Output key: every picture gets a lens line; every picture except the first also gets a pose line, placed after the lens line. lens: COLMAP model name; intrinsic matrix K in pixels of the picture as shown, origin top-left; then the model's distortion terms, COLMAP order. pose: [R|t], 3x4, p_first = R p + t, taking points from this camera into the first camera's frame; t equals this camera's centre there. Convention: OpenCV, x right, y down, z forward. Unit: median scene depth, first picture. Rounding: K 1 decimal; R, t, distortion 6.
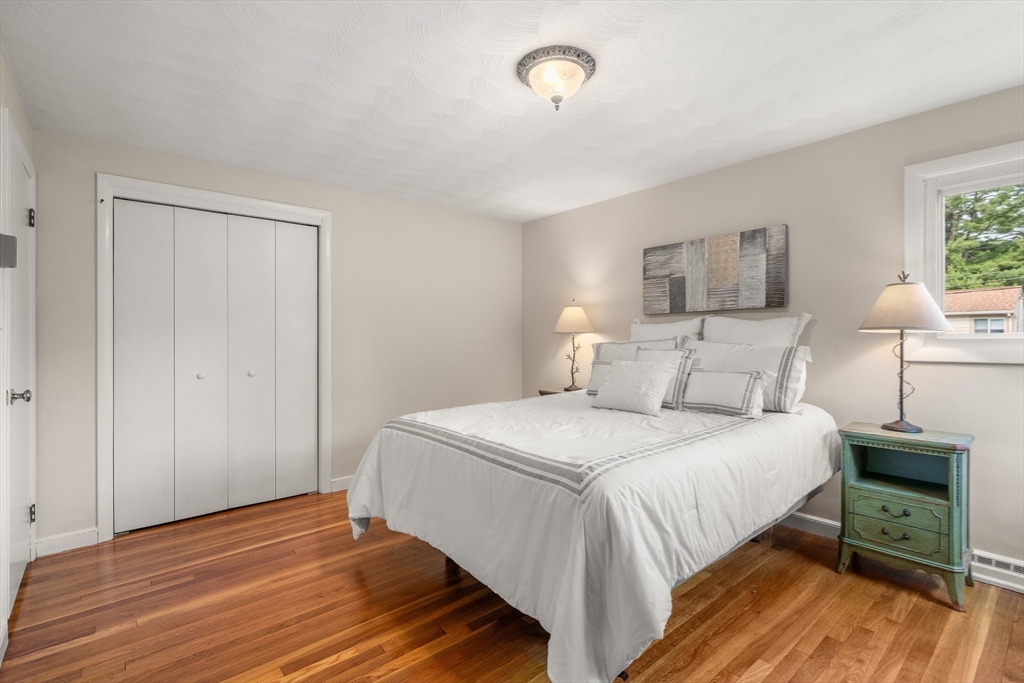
lens RADIAL K [[469.2, 0, 510.5], [0, 469.2, 340.6], [0, 0, 1]] dist [-0.003204, 0.000341]
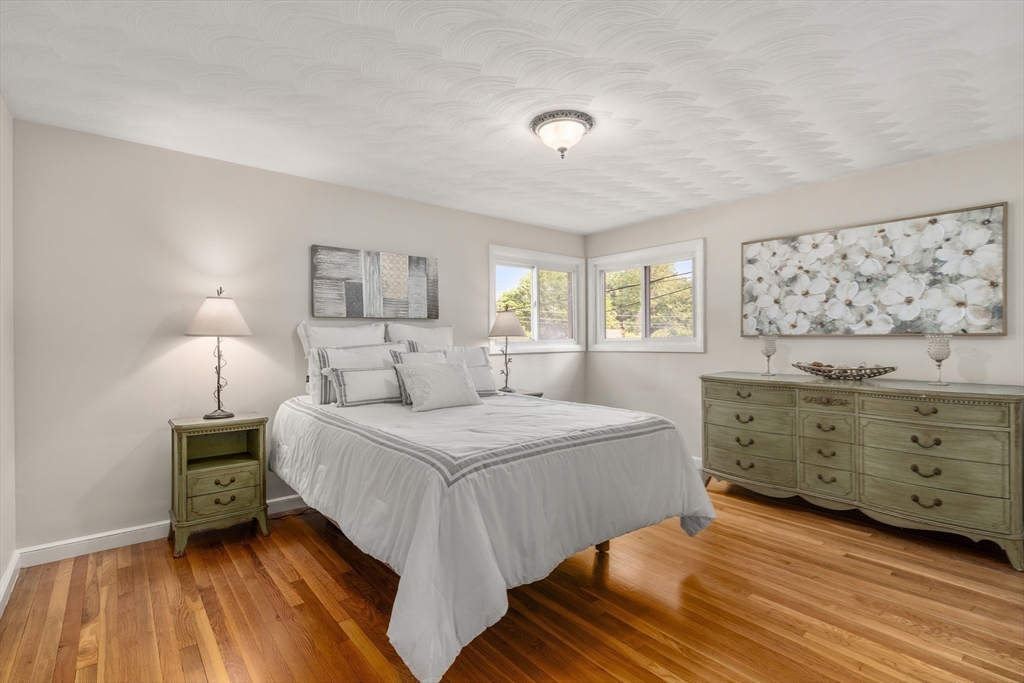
lens RADIAL K [[469.2, 0, 510.0], [0, 469.2, 339.0], [0, 0, 1]] dist [-0.003204, 0.000341]
pose [[0.023001, 0.010116, 0.999684, -0.694932], [0.015815, 0.999820, -0.010481, 0.004107], [-0.999610, 0.016051, 0.022837, 0.674532]]
